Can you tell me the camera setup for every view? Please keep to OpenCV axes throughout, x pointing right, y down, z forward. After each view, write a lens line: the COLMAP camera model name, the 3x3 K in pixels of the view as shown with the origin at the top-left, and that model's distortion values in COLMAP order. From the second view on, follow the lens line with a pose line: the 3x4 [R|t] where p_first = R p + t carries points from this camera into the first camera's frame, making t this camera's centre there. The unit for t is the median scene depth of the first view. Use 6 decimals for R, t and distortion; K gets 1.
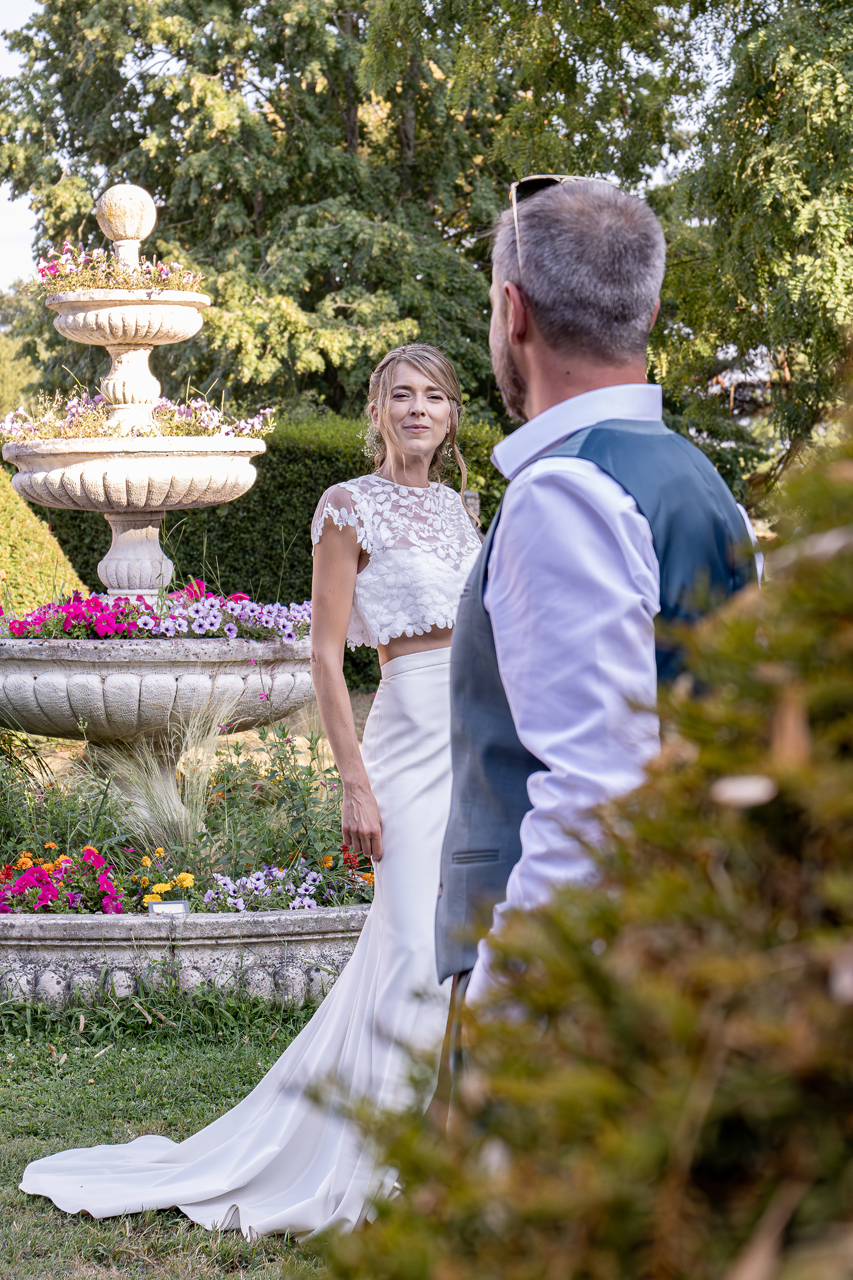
lens RADIAL K [[2785.3, 0, 426.5], [0, 2785.3, 640.0], [0, 0, 1]] dist [-1.249942, 8.932904]
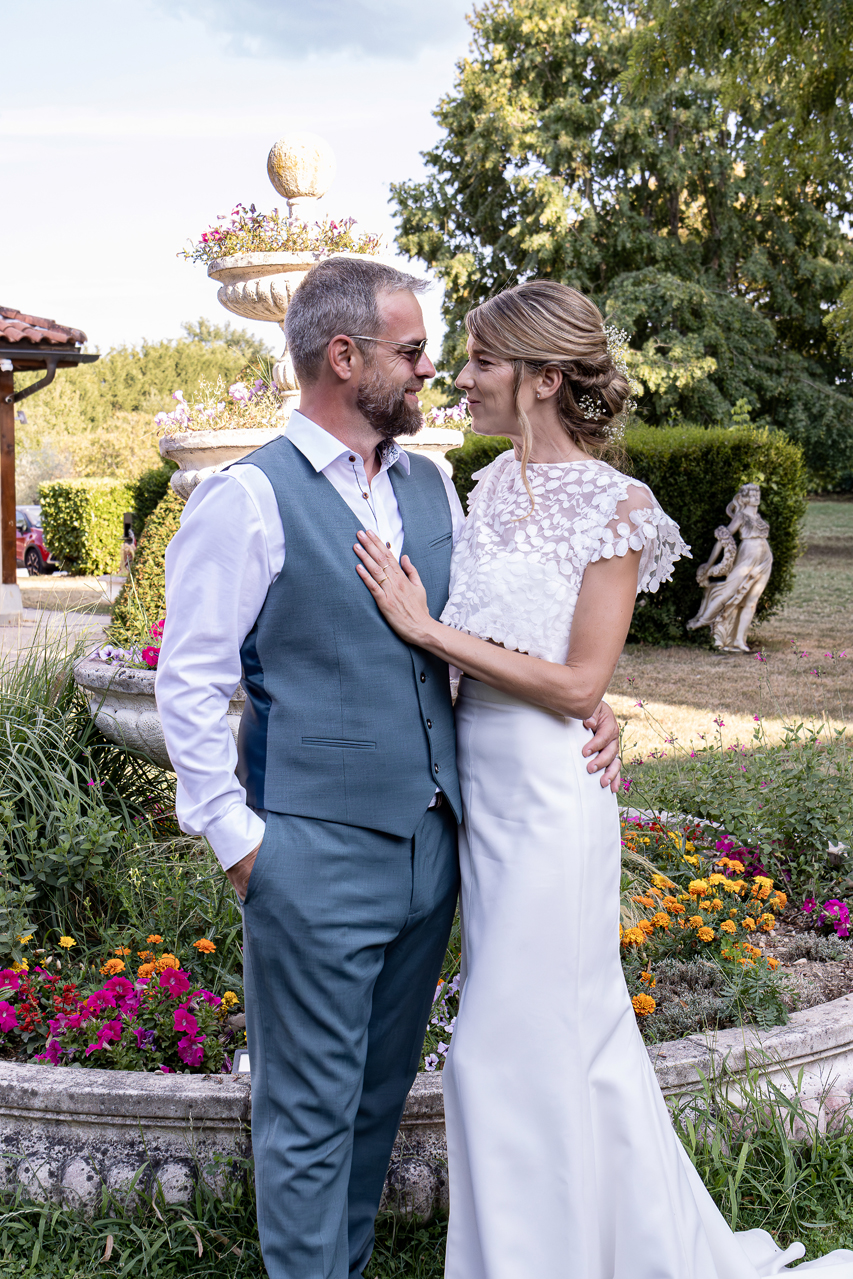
lens RADIAL K [[1875.1, 0, 426.5], [0, 1875.1, 639.5], [0, 0, 1]] dist [-0.002726, -0.634016]
pose [[0.987402, 0.007867, -0.158034, 0.024571], [-0.003306, 0.999571, 0.029103, -0.026027], [0.158195, -0.028214, 0.987005, 0.430214]]
